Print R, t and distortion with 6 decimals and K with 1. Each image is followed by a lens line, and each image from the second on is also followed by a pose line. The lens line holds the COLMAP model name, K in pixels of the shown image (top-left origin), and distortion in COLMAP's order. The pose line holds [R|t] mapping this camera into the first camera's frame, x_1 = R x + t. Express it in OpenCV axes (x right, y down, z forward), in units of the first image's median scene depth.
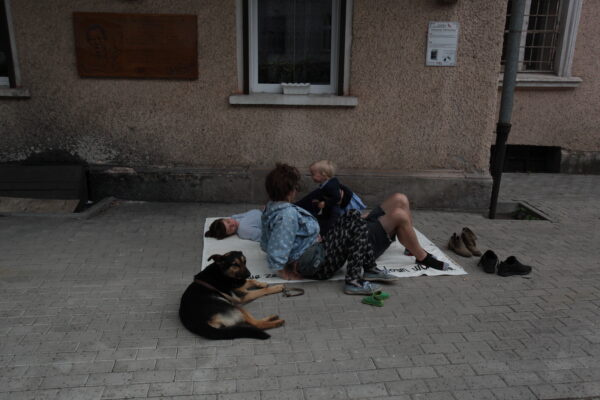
lens RADIAL K [[492.7, 0, 300.0], [0, 492.7, 200.0], [0, 0, 1]] dist [-0.005020, 0.002256]
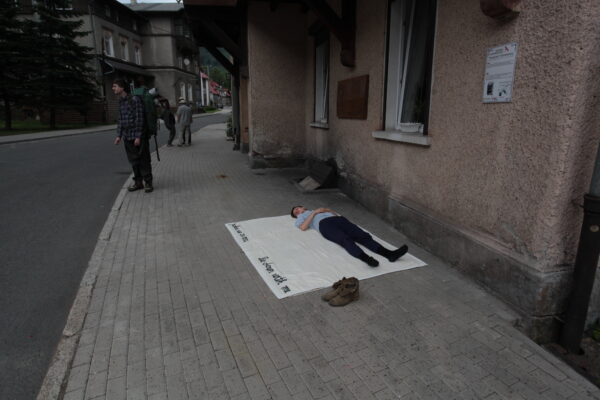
lens RADIAL K [[347.0, 0, 300.0], [0, 347.0, 200.0], [0, 0, 1]] dist [-0.036504, 0.003536]
pose [[0.242692, 0.221667, -0.944439, 0.735642], [-0.241559, 0.956689, 0.162469, -0.135080], [0.939547, 0.188708, 0.285727, 0.571598]]
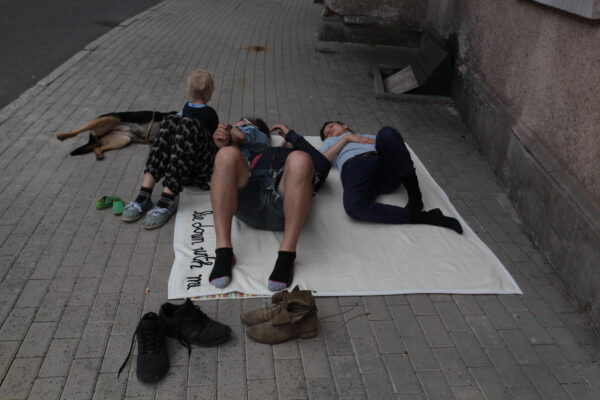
lens RADIAL K [[581.4, 0, 300.0], [0, 581.4, 200.0], [0, 0, 1]] dist [-0.000464, 0.113882]
pose [[-0.058109, 0.399420, -0.914924, 0.640368], [-0.305119, 0.865513, 0.397228, -0.179609], [0.950540, 0.302244, 0.071577, 0.768806]]
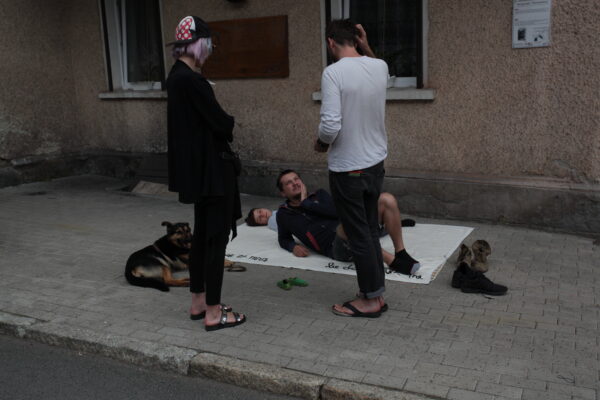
lens RADIAL K [[646.8, 0, 300.0], [0, 646.8, 200.0], [0, 0, 1]] dist [0.052098, -0.005566]
pose [[0.821311, 0.067546, -0.566468, 0.583954], [-0.093086, 0.995525, -0.016257, 0.028526], [0.562835, 0.066082, 0.823923, -0.076292]]
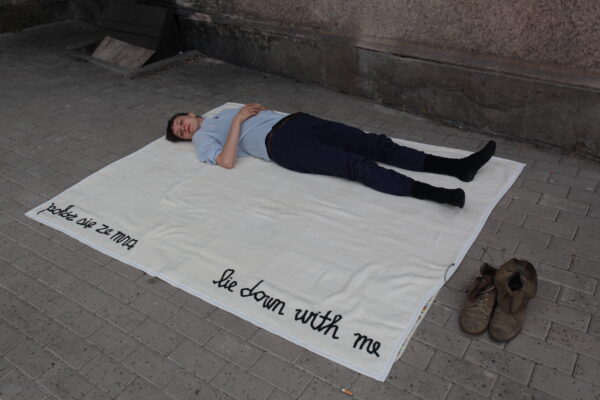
lens RADIAL K [[526.7, 0, 300.0], [0, 526.7, 200.0], [0, 0, 1]] dist [-0.020025, 0.100034]
pose [[0.711863, 0.302600, -0.633785, 0.384191], [-0.077046, 0.930620, 0.357786, -0.105433], [0.698079, -0.205864, 0.685788, 0.491752]]
